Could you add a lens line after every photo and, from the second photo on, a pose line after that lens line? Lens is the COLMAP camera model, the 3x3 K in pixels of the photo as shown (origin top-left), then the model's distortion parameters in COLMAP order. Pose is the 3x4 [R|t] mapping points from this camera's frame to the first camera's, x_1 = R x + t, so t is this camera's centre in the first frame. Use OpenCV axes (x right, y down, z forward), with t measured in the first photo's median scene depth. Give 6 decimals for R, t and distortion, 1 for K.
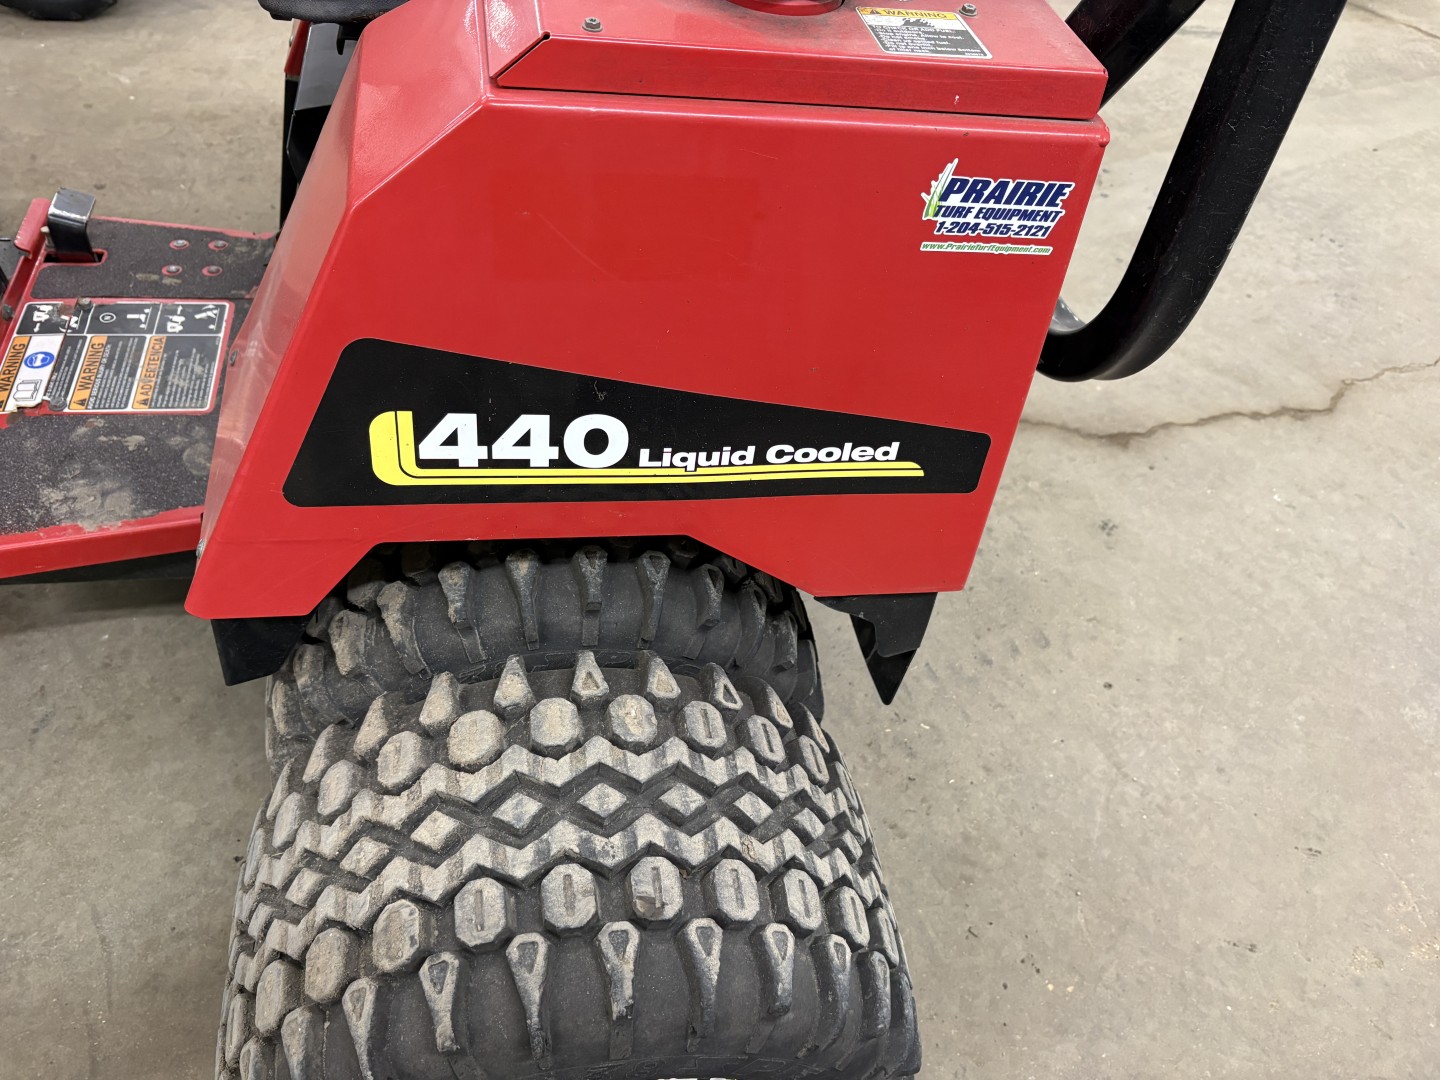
lens RADIAL K [[1087.8, 0, 720.0], [0, 1087.8, 540.0], [0, 0, 1]] dist [0.016208, -0.003152]
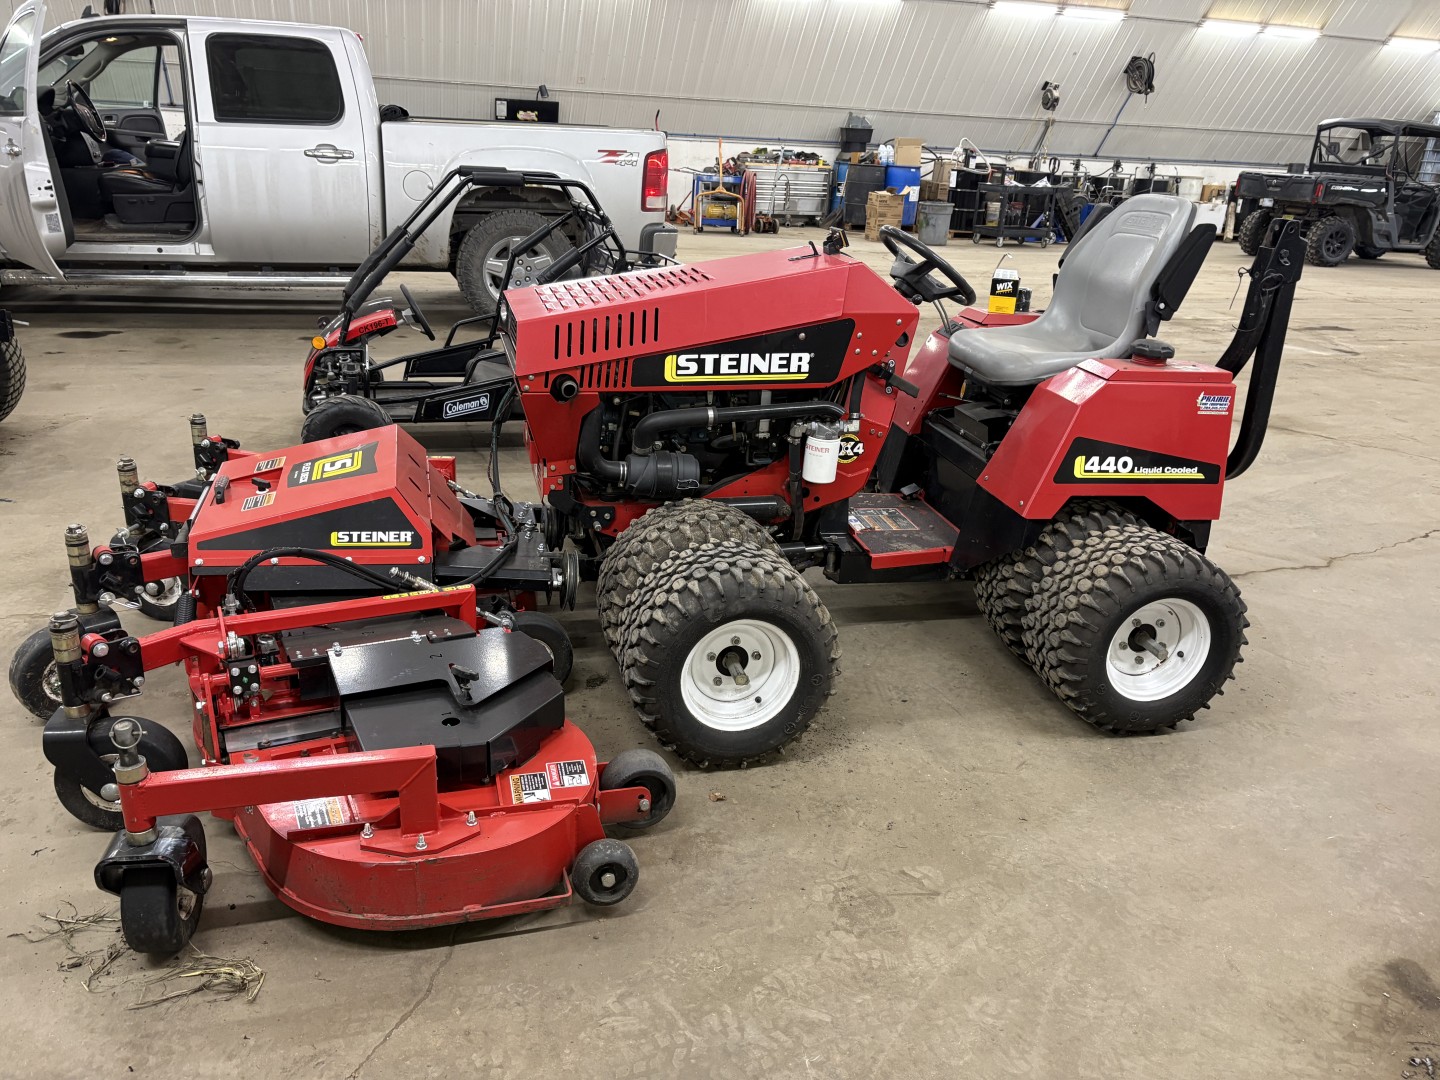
lens RADIAL K [[1099.7, 0, 728.8], [0, 1099.7, 547.7], [0, 0, 1]] dist [0.063241, -0.076381]
pose [[0.996620, -0.079667, 0.020025, -1.653887], [0.080566, 0.900406, -0.427525, 1.785338], [0.016028, 0.427693, 0.903782, -2.530014]]
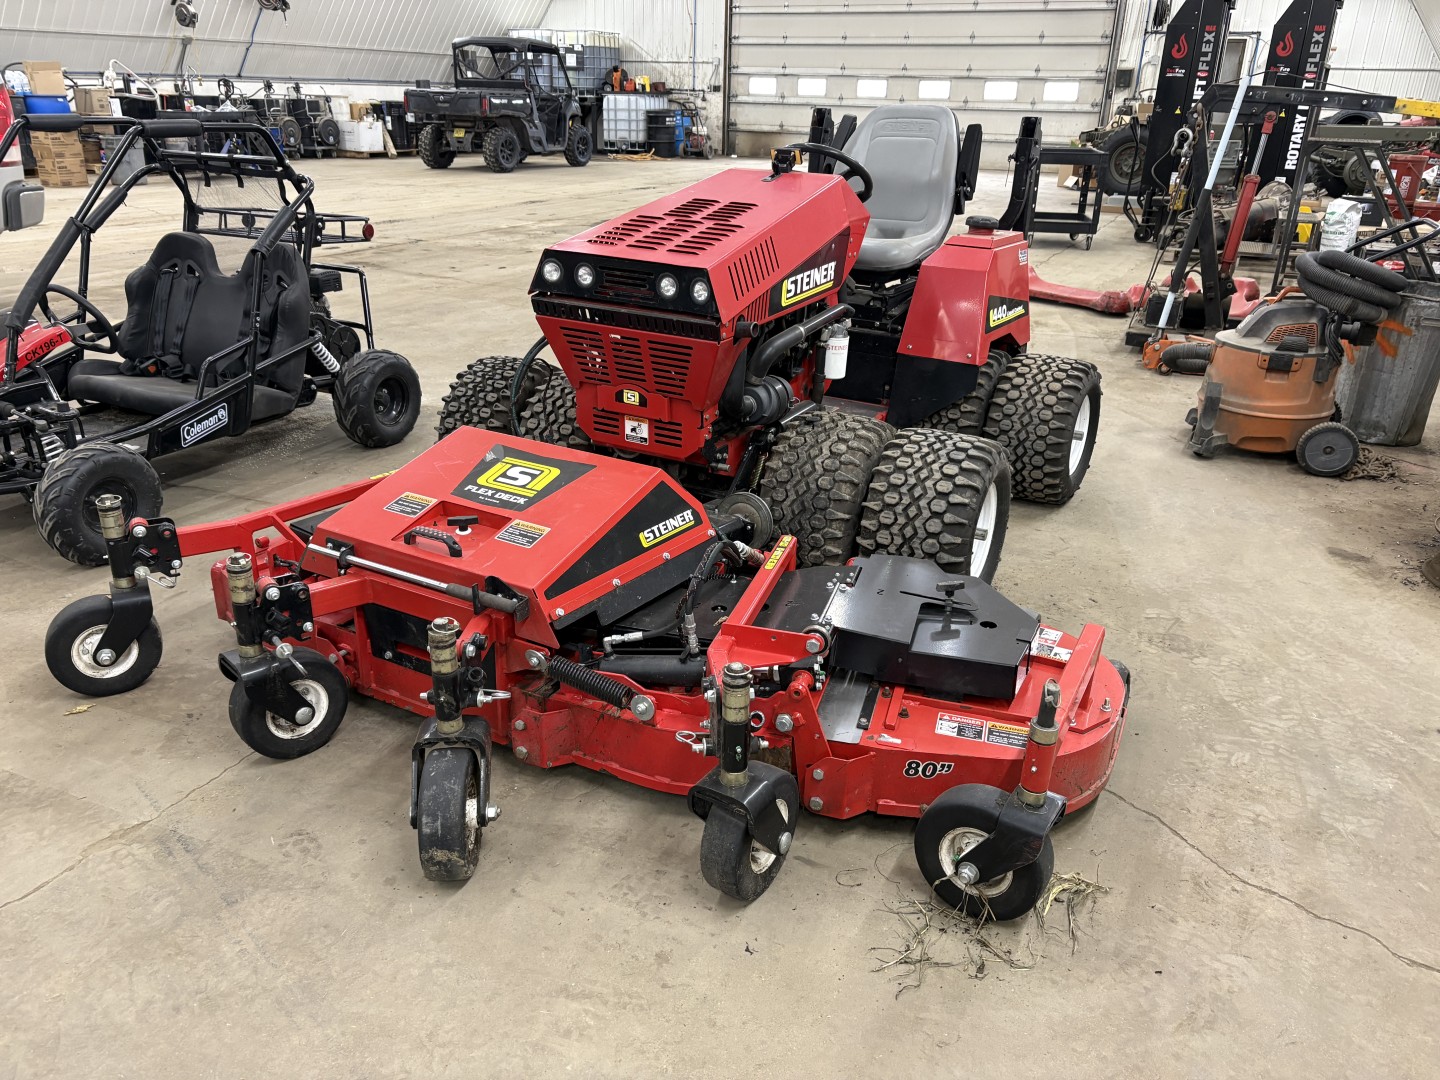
lens RADIAL K [[1099.7, 0, 728.8], [0, 1099.7, 547.7], [0, 0, 1]] dist [0.063241, -0.076381]
pose [[0.630088, -0.389580, 0.671726, -4.977318], [0.595497, 0.797601, -0.096002, 0.536893], [-0.498369, 0.460500, 0.734553, -1.725347]]
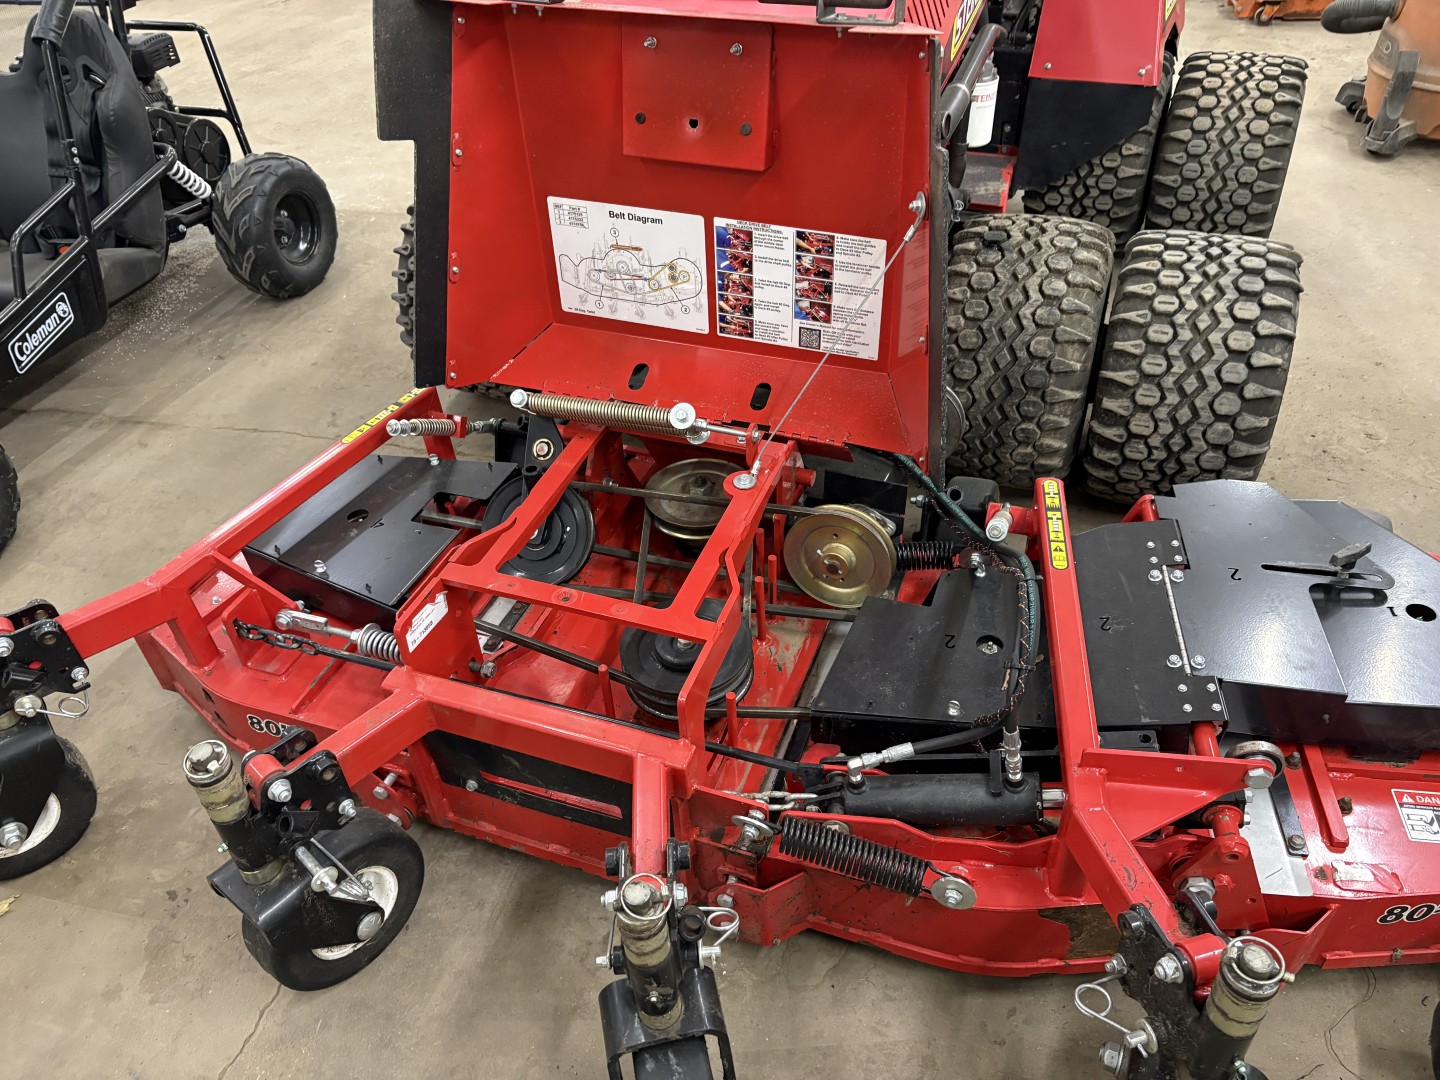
lens RADIAL K [[1087.8, 0, 720.0], [0, 1087.8, 540.0], [0, 0, 1]] dist [0.016208, -0.003152]
pose [[0.509566, -0.653018, 0.560277, -4.119076], [0.697427, 0.694826, 0.175536, -0.489100], [-0.503923, 0.301305, 0.809492, -0.648731]]
